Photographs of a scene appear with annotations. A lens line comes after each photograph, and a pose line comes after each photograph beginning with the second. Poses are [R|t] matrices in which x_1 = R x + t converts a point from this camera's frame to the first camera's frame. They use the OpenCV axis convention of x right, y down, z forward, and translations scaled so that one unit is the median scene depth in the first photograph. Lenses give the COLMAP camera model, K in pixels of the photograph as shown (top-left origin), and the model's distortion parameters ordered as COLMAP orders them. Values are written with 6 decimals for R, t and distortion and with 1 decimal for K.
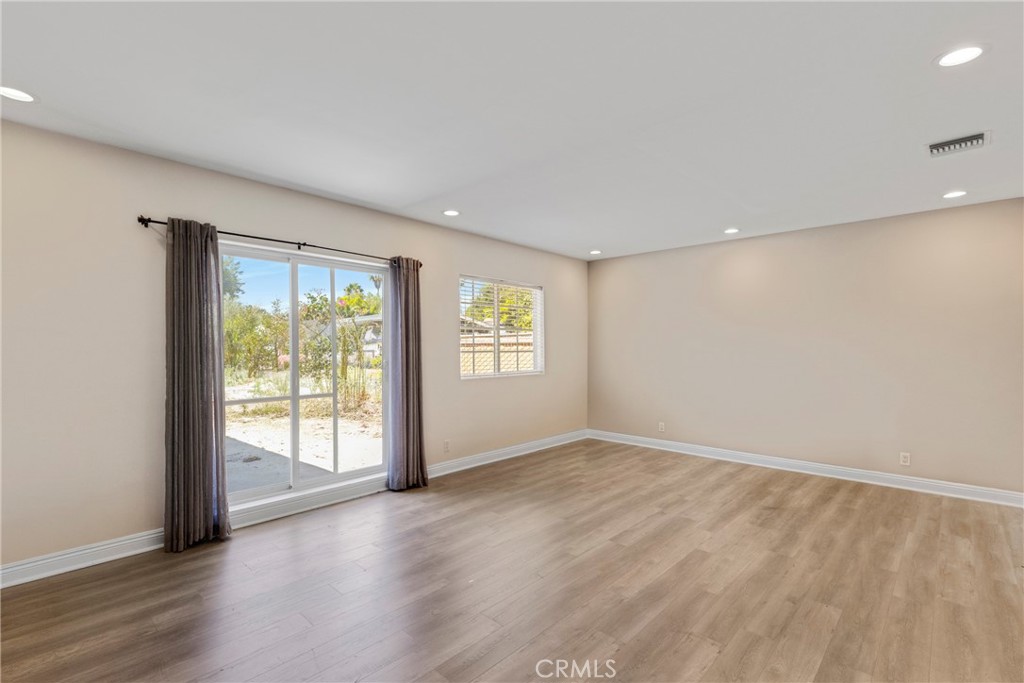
lens RADIAL K [[468.1, 0, 513.2], [0, 468.1, 351.6], [0, 0, 1]] dist [0.007252, -0.000263]
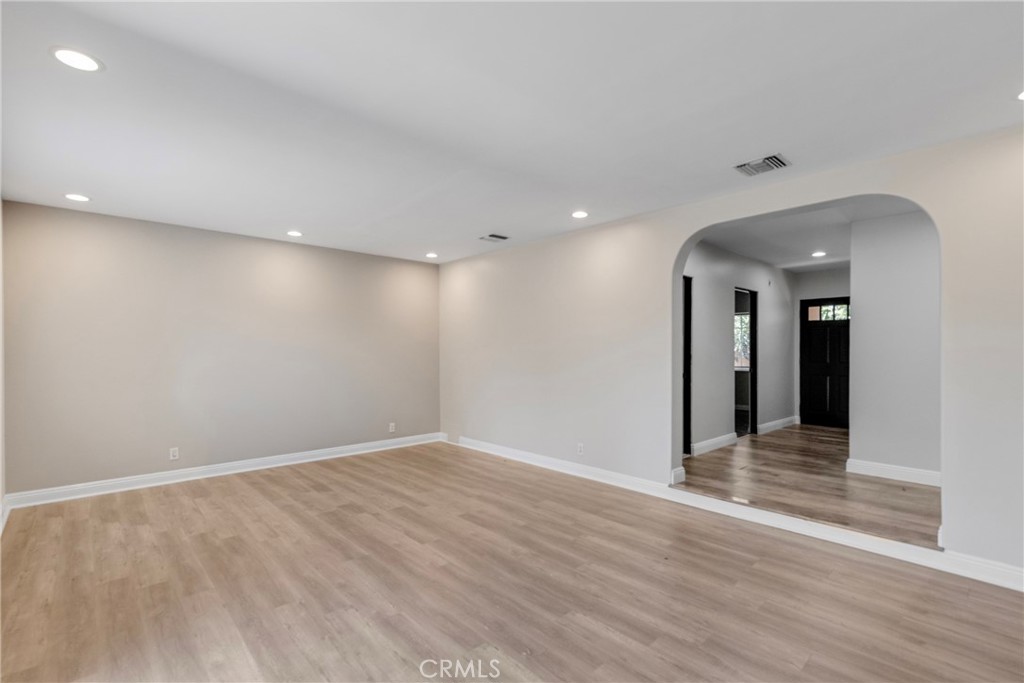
lens RADIAL K [[468.1, 0, 512.8], [0, 468.1, 336.8], [0, 0, 1]] dist [0.007252, -0.000263]
pose [[0.075207, 0.024362, 0.996870, -0.680918], [0.009841, 0.999635, -0.025172, -0.007740], [-0.997119, 0.011703, 0.074940, 0.639003]]
